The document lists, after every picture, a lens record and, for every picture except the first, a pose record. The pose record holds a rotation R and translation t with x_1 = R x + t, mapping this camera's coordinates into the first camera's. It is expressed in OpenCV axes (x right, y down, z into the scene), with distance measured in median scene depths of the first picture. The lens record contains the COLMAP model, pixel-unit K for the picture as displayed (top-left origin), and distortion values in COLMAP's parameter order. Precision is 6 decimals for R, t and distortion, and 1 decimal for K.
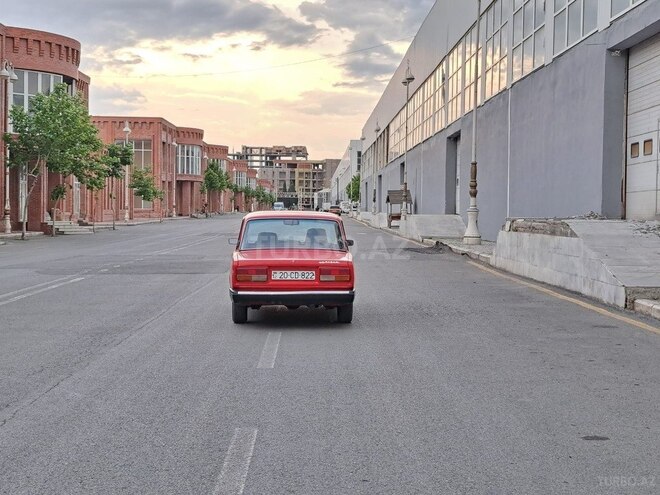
lens RADIAL K [[1118.3, 0, 336.2], [0, 1118.3, 247.8], [0, 0, 1]] dist [0.138453, -0.315353]
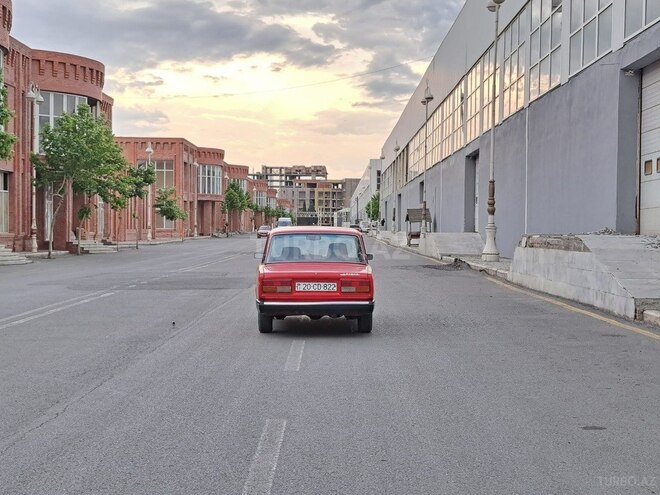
lens RADIAL K [[1119.2, 0, 329.4], [0, 1119.2, 263.0], [0, 0, 1]] dist [0.139921, -0.222524]
pose [[0.999716, -0.002404, -0.023730, -0.000188], [0.002312, 0.999990, -0.003908, 0.001787], [0.023740, 0.003852, 0.999711, -0.016334]]
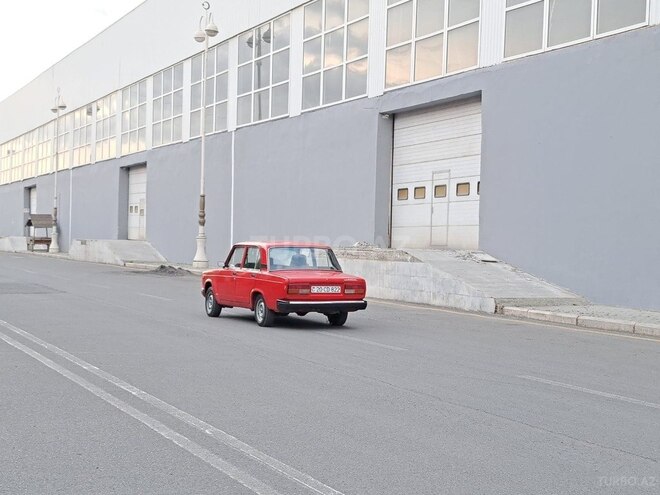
lens RADIAL K [[1125.4, 0, 313.9], [0, 1125.4, 259.0], [0, 0, 1]] dist [0.155340, -0.032805]
pose [[0.927132, 0.006381, 0.374681, -0.159530], [-0.002026, 0.999926, -0.012017, 0.001187], [-0.374730, 0.010382, 0.927076, -0.072982]]
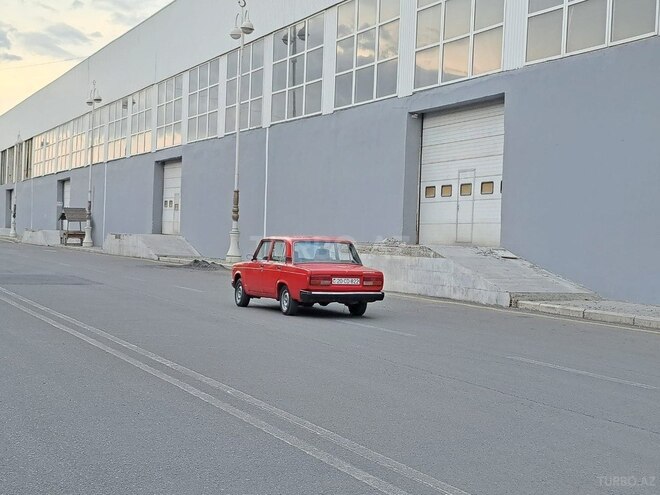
lens RADIAL K [[1177.8, 0, 330.1], [0, 1177.8, 246.6], [0, 0, 1]] dist [0.189251, -0.066182]
pose [[0.934821, 0.019153, 0.354603, -0.170952], [-0.012709, 0.999709, -0.020495, 0.003184], [-0.354893, 0.014652, 0.934792, -0.121191]]
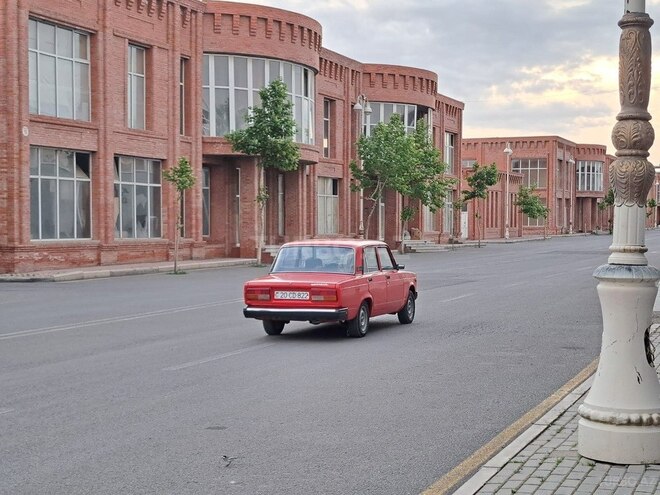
lens RADIAL K [[1115.0, 0, 359.5], [0, 1115.0, 247.7], [0, 0, 1]] dist [0.296157, -0.158802]
pose [[0.930265, -0.000538, -0.366887, 0.130808], [-0.004510, 0.999907, -0.012902, -0.003031], [0.366859, 0.013657, 0.930176, -0.020252]]
